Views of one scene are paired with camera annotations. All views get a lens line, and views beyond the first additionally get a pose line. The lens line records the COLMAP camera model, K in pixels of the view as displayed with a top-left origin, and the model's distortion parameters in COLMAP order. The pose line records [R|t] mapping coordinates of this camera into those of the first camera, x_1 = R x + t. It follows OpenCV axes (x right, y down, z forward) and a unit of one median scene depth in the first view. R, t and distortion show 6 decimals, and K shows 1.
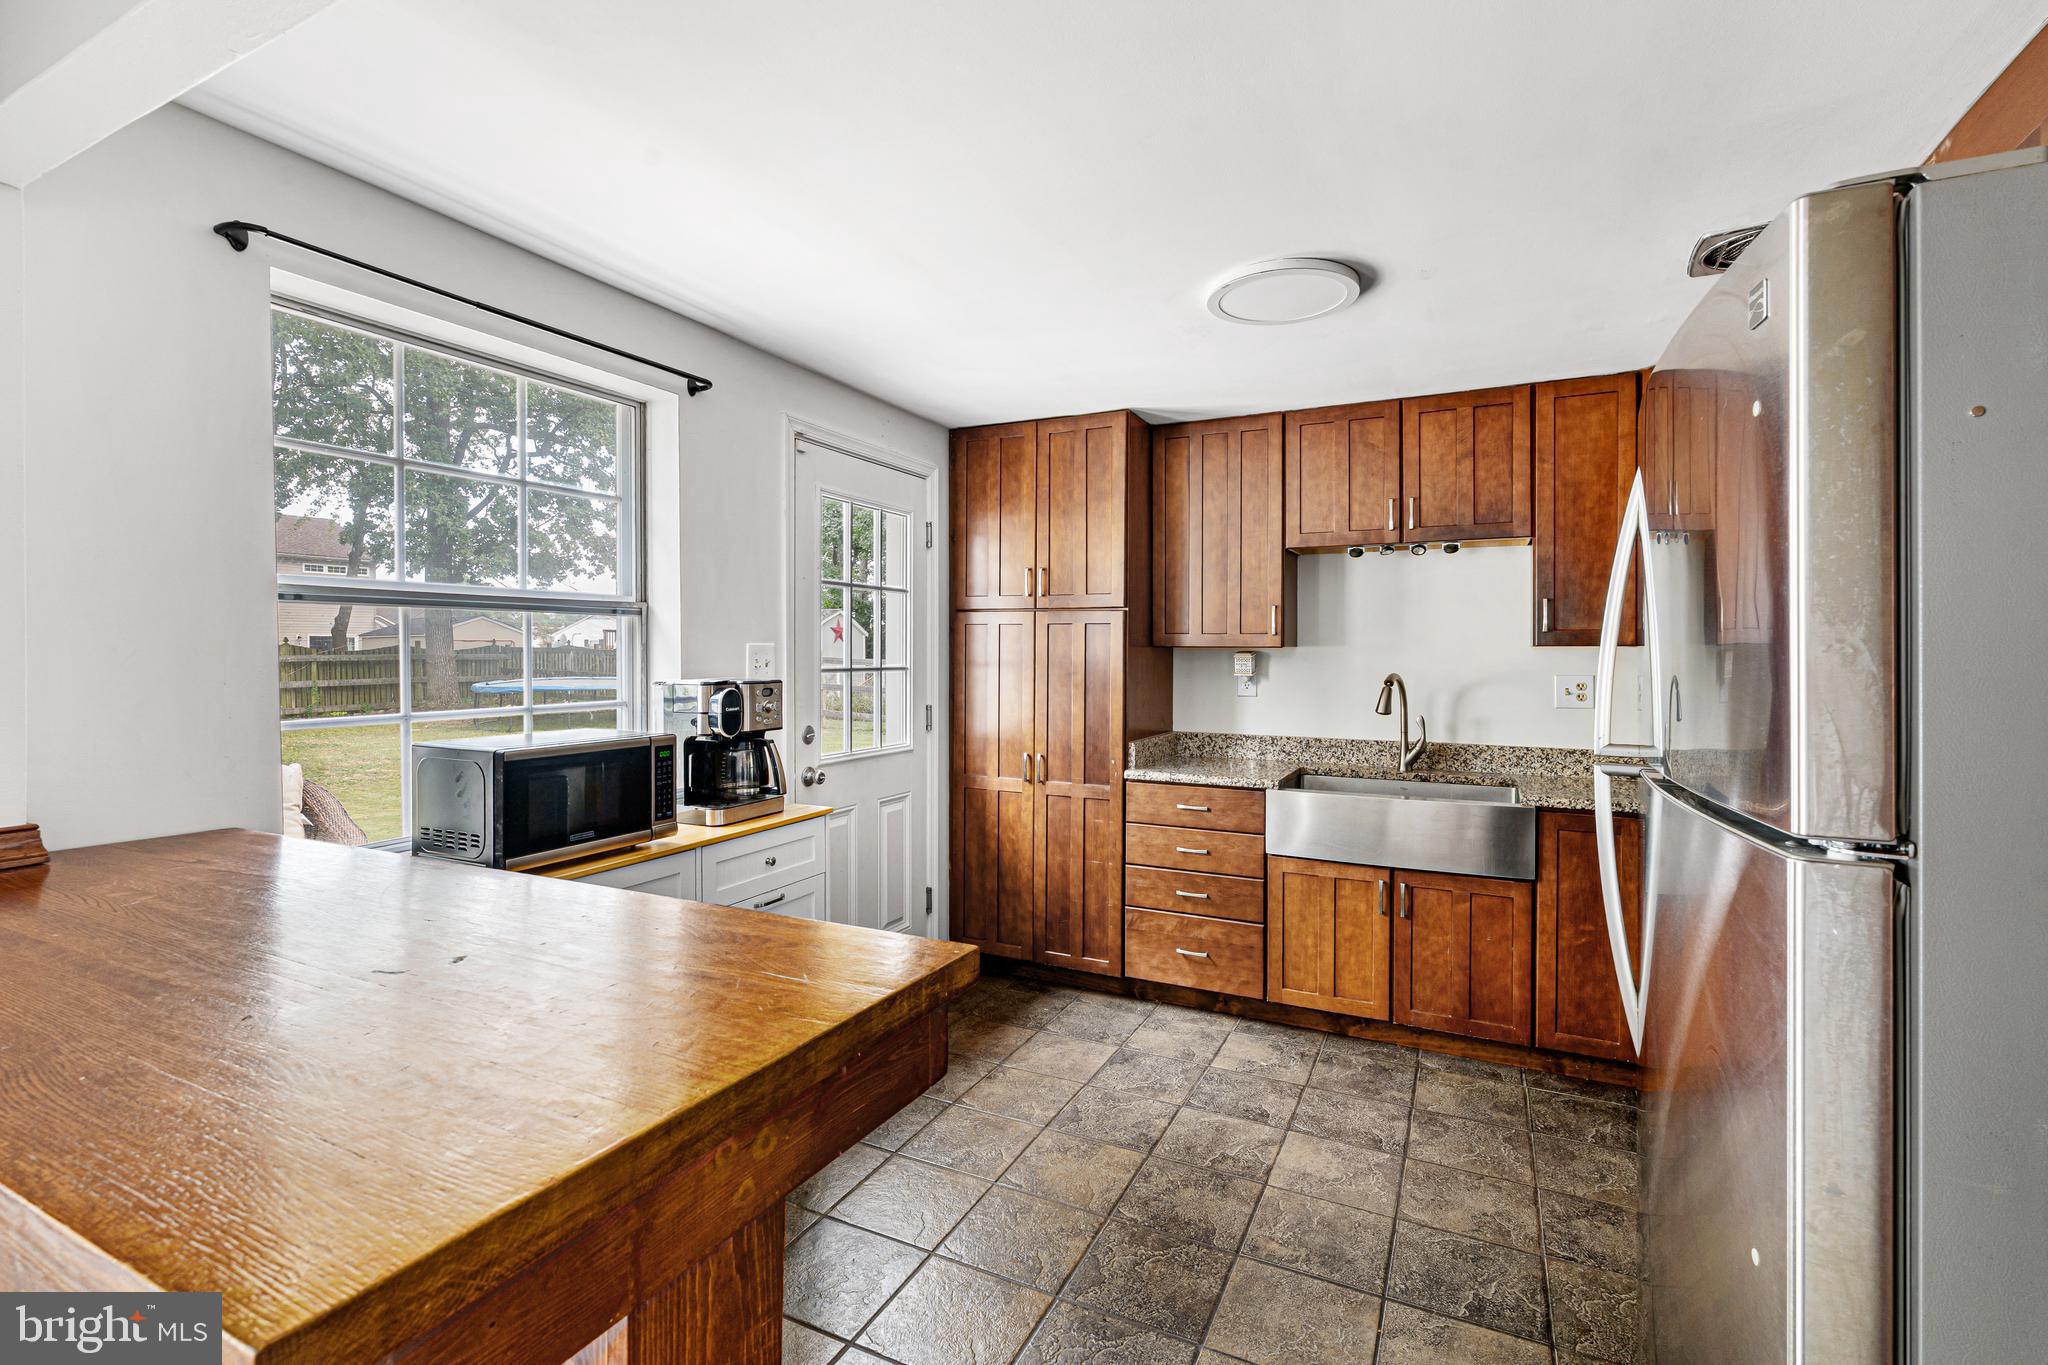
lens RADIAL K [[929.5, 0, 1015.5], [0, 929.5, 666.3], [0, 0, 1]] dist [-0.001875, -0.000124]
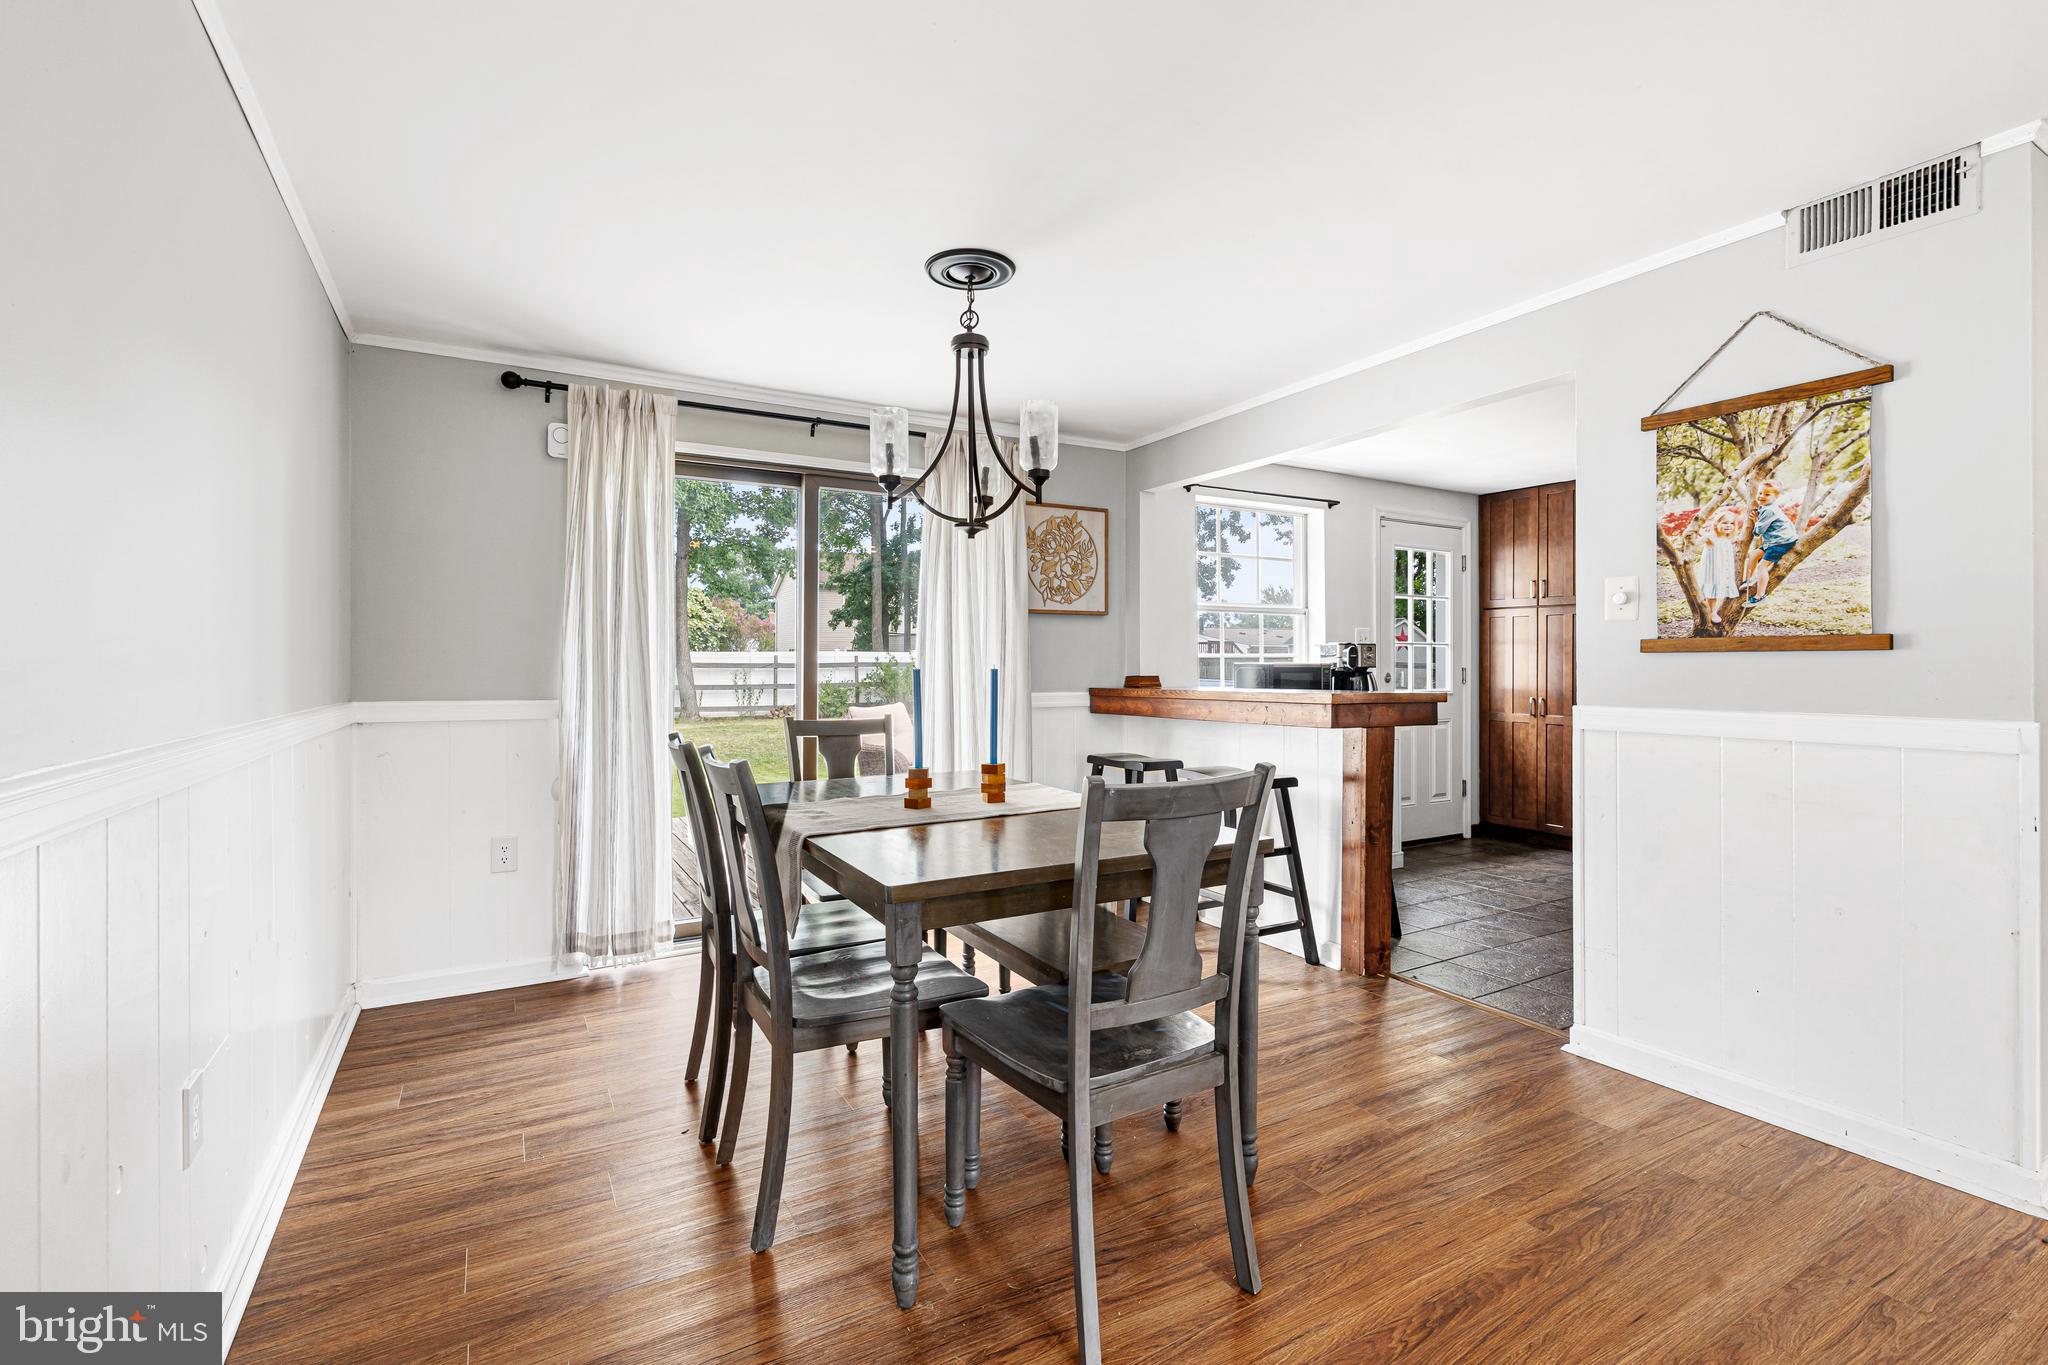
lens RADIAL K [[929.5, 0, 1020.8], [0, 929.5, 673.2], [0, 0, 1]] dist [-0.001875, -0.000124]
pose [[0.835154, -0.002058, -0.550013, 0.154122], [-0.003424, 0.999954, -0.008942, 0.068970], [0.550006, 0.009351, 0.835108, -0.791406]]
